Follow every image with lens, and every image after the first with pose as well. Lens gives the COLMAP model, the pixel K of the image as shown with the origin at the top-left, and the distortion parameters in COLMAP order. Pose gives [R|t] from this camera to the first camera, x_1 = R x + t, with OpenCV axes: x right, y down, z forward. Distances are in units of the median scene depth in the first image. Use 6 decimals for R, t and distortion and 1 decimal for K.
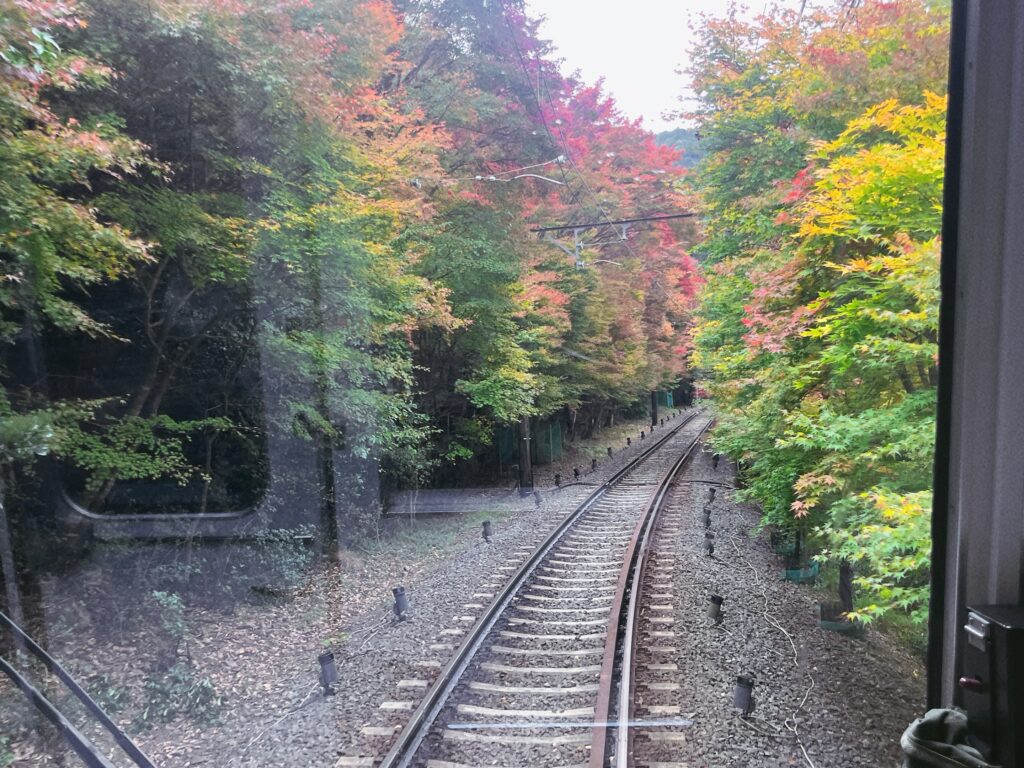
lens RADIAL K [[1212.6, 0, 512.0], [0, 1212.6, 384.0], [0, 0, 1]] dist [0.069834, -0.022658]
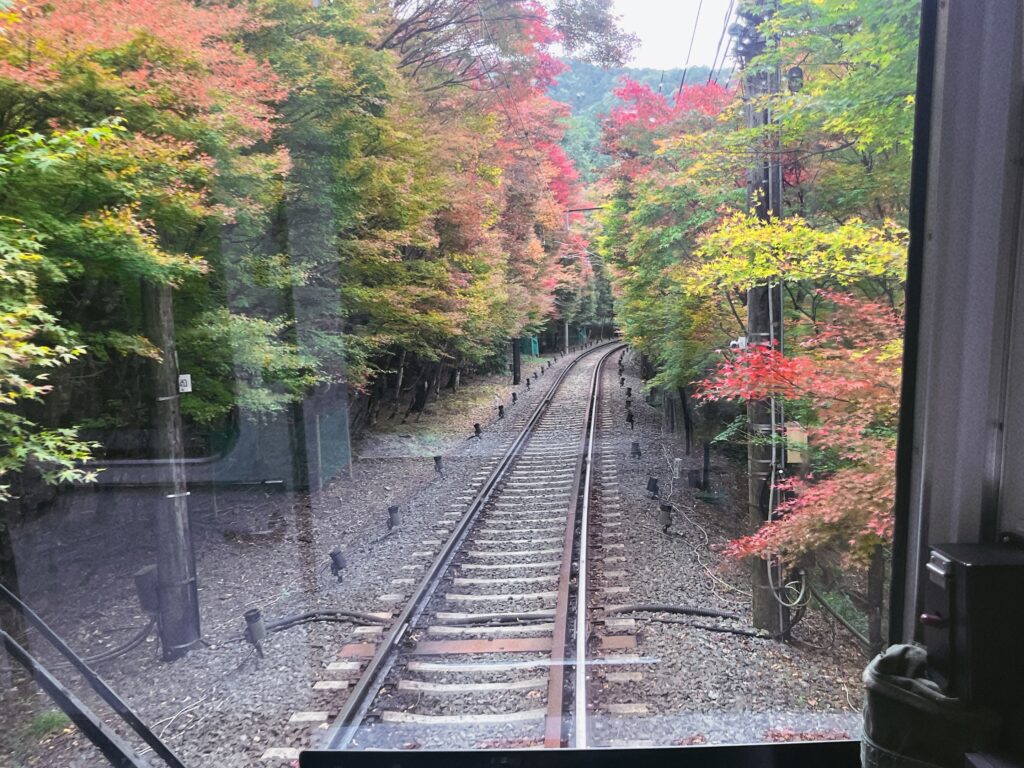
lens RADIAL K [[1212.6, 0, 512.0], [0, 1212.6, 384.0], [0, 0, 1]] dist [0.069834, -0.022658]
pose [[0.993133, -0.006044, 0.116832, 0.052527], [0.000263, 0.998777, 0.049436, -0.003623], [-0.116987, -0.049066, 0.991921, 0.494701]]
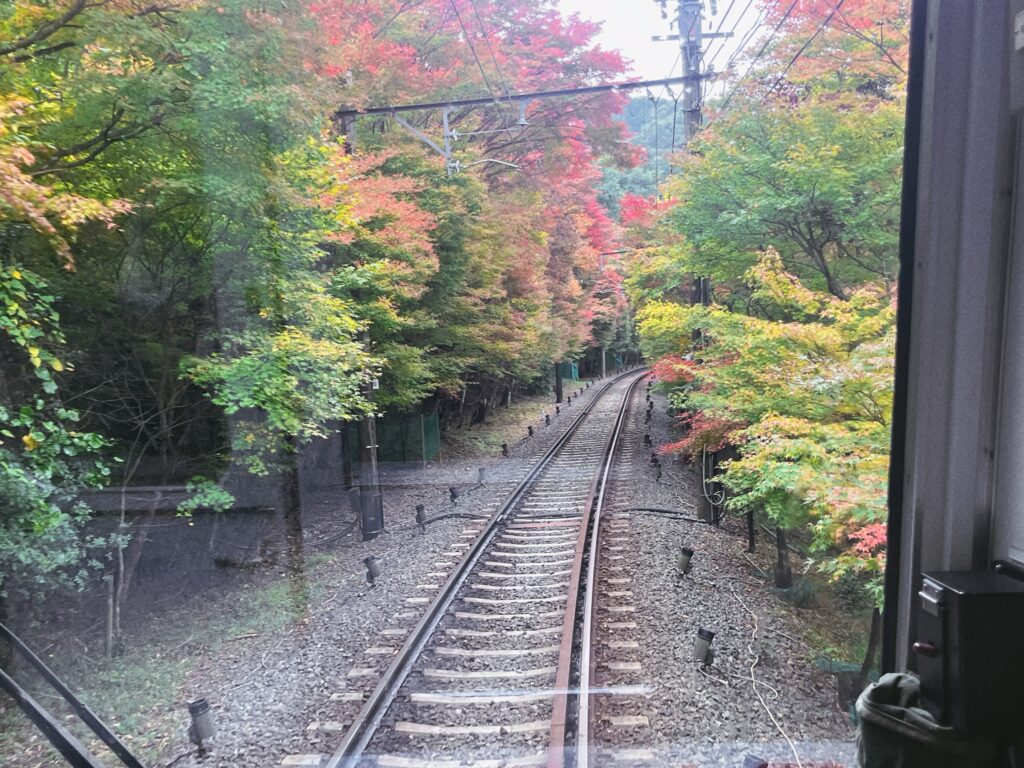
lens RADIAL K [[1212.6, 0, 512.0], [0, 1212.6, 384.0], [0, 0, 1]] dist [0.069834, -0.022658]
pose [[0.996448, -0.012335, 0.083299, 0.025311], [0.010217, 0.999615, 0.025812, -0.002132], [-0.083585, -0.024869, 0.996190, 0.284710]]
